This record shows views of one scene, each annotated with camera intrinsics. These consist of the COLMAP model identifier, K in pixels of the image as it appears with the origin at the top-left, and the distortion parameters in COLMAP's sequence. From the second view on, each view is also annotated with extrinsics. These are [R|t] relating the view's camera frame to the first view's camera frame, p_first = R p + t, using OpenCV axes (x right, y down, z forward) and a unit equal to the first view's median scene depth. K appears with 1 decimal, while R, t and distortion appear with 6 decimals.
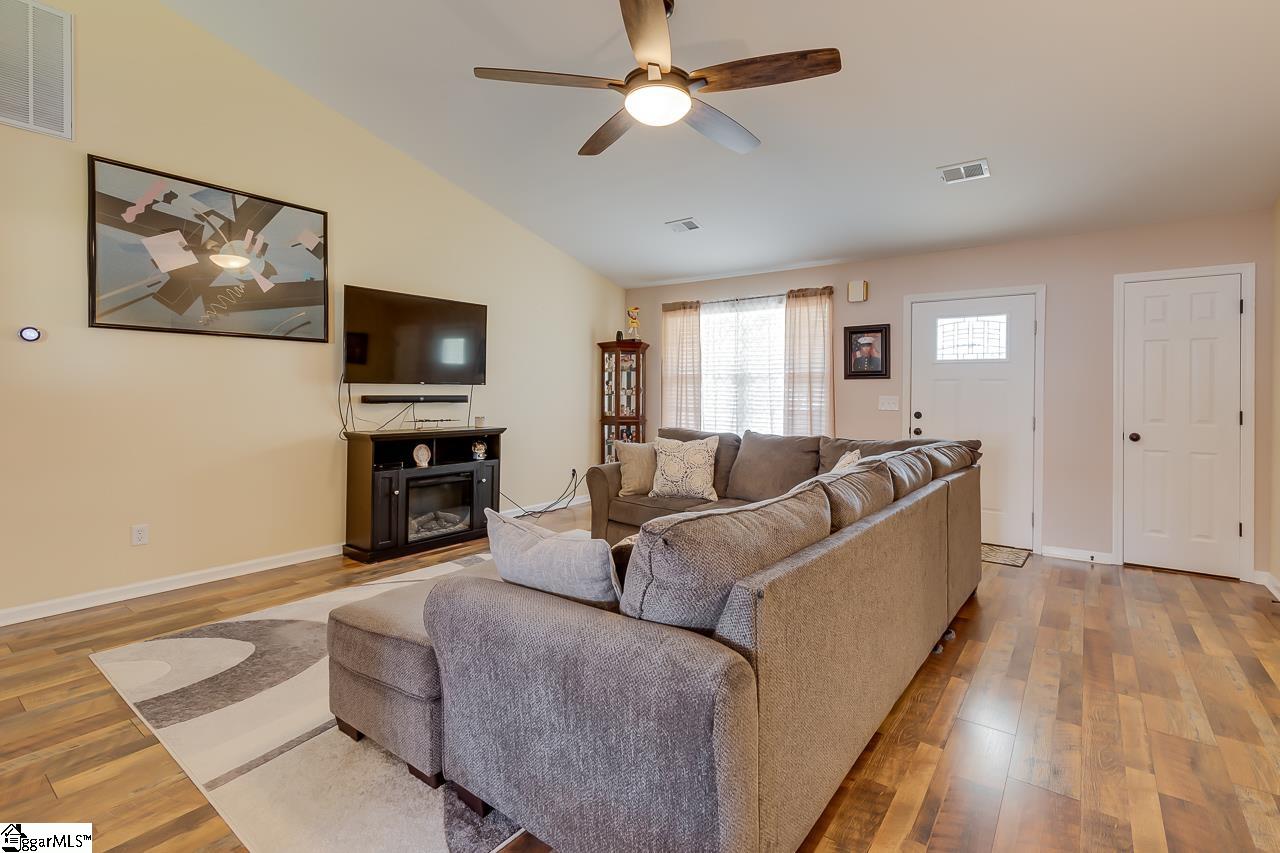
lens RADIAL K [[591.3, 0, 663.2], [0, 591.3, 395.4], [0, 0, 1]] dist [0.001844, -0.000064]
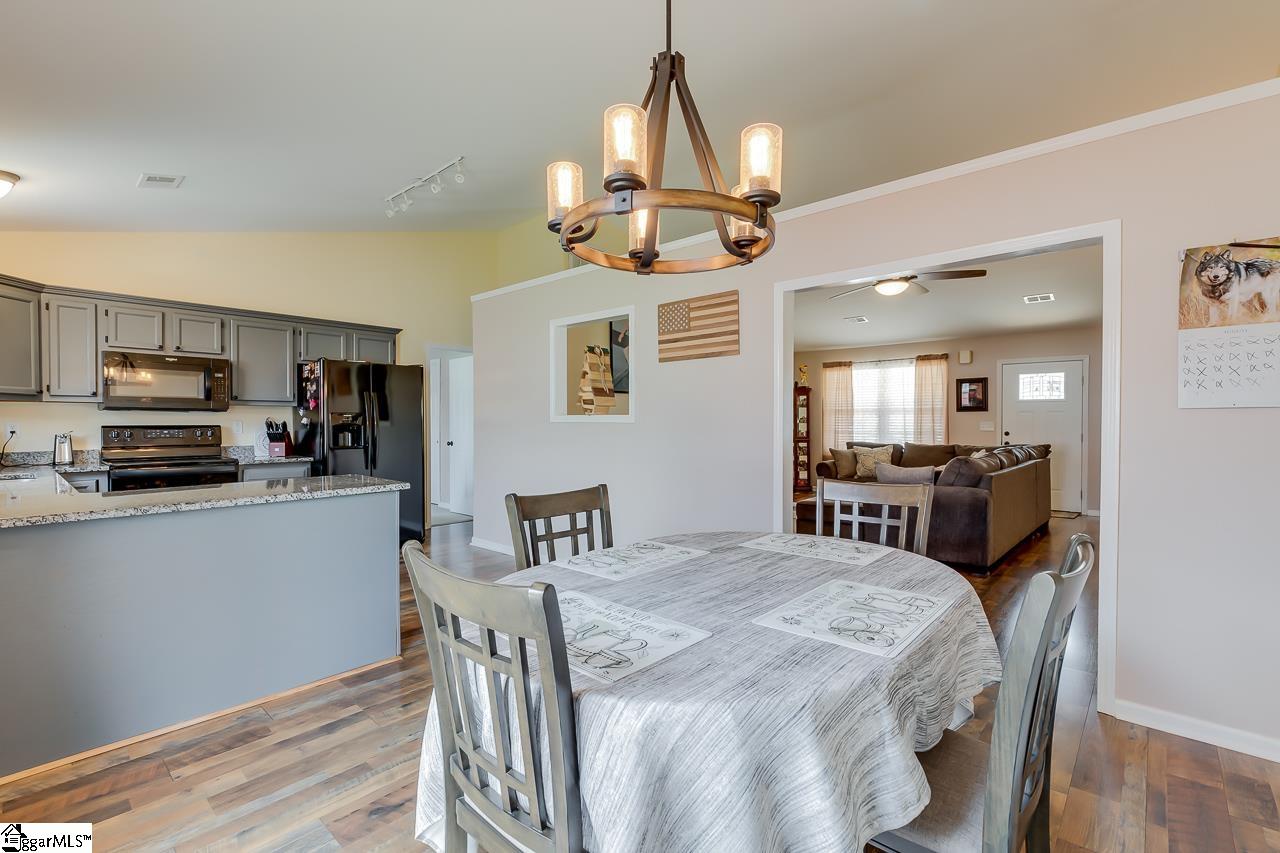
lens RADIAL K [[582.7, 0, 640.0], [0, 582.7, 426.5], [0, 0, 1]] dist [-0.002435, 0.000017]
pose [[0.994635, -0.006489, -0.103244, -0.410603], [0.006954, 0.999967, 0.004148, 0.000566], [0.103213, -0.004844, 0.994647, -0.702792]]
